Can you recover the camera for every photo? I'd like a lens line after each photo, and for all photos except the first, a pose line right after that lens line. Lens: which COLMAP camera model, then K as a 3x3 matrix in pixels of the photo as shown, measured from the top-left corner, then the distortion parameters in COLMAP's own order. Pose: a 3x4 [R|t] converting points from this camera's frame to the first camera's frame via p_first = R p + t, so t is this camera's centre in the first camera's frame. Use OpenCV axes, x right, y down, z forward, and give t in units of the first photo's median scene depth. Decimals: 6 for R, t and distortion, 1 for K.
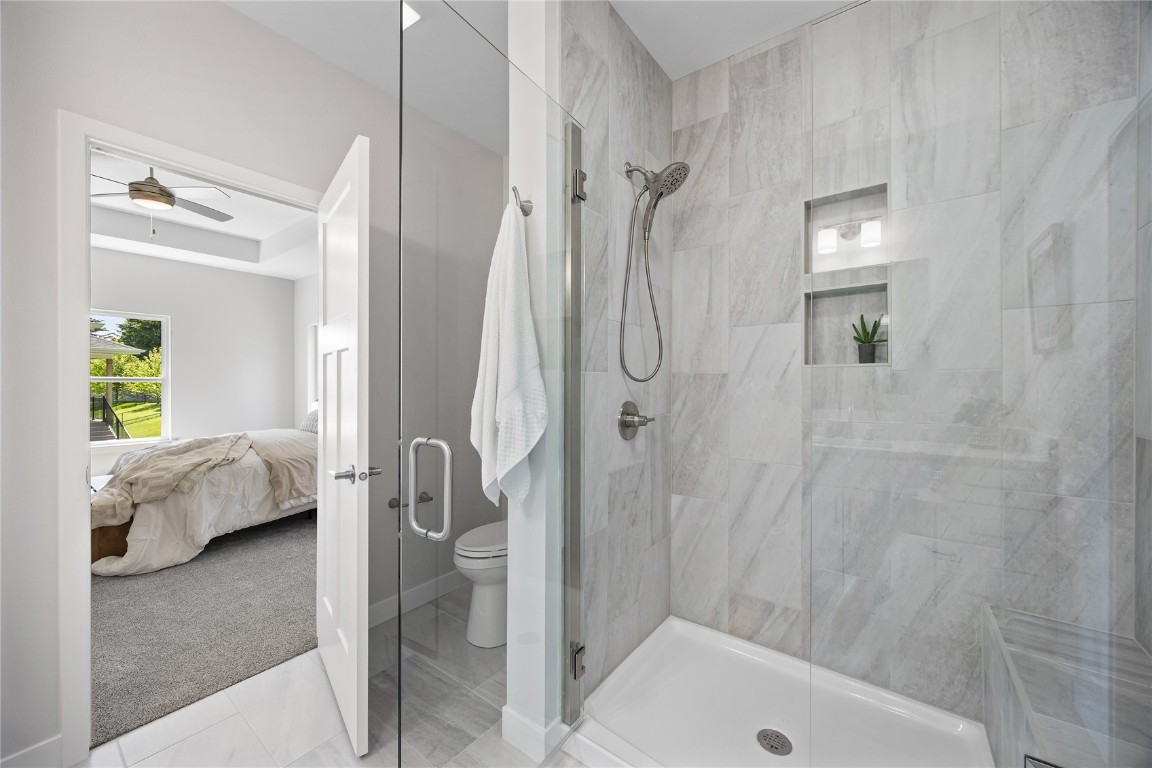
lens RADIAL K [[443.5, 0, 572.7], [0, 443.5, 384.3], [0, 0, 1]] dist [0.001147, -0.000016]
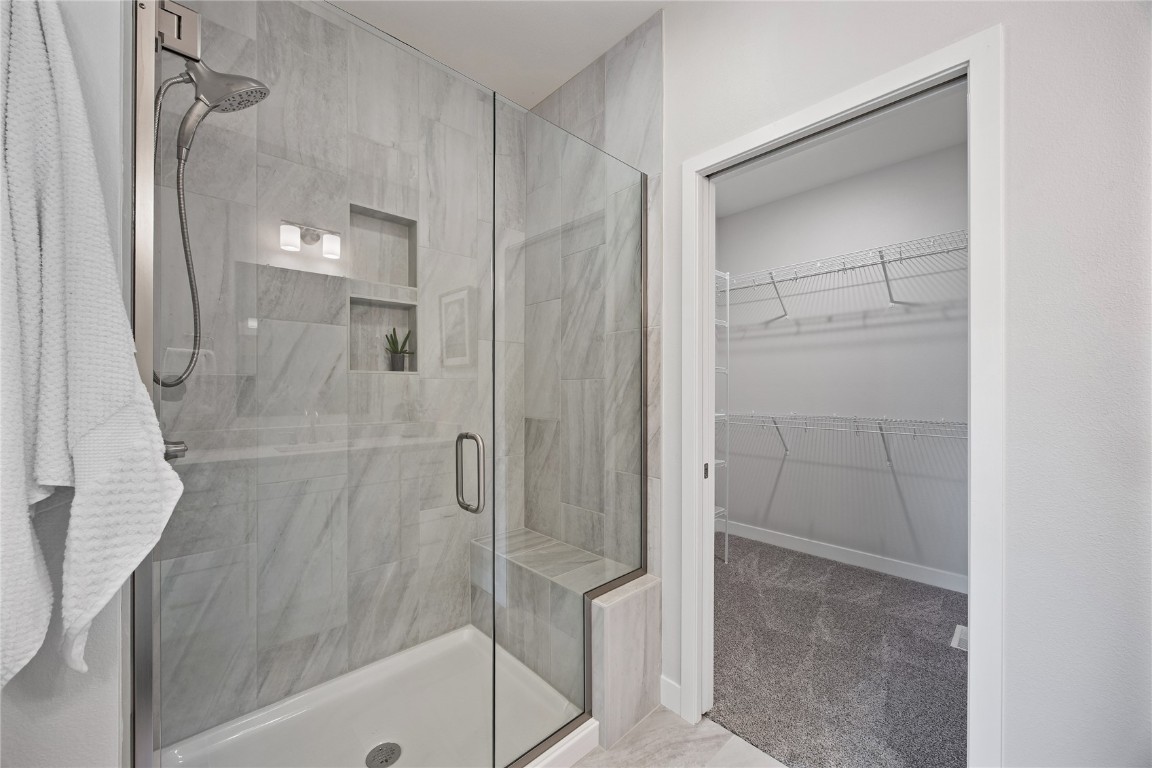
lens RADIAL K [[443.5, 0, 573.6], [0, 443.5, 388.0], [0, 0, 1]] dist [0.001147, -0.000016]
pose [[0.159236, -0.002329, 0.987238, -0.361247], [0.000254, 0.999997, 0.002318, -0.006071], [-0.987240, -0.000118, 0.159236, 0.351274]]
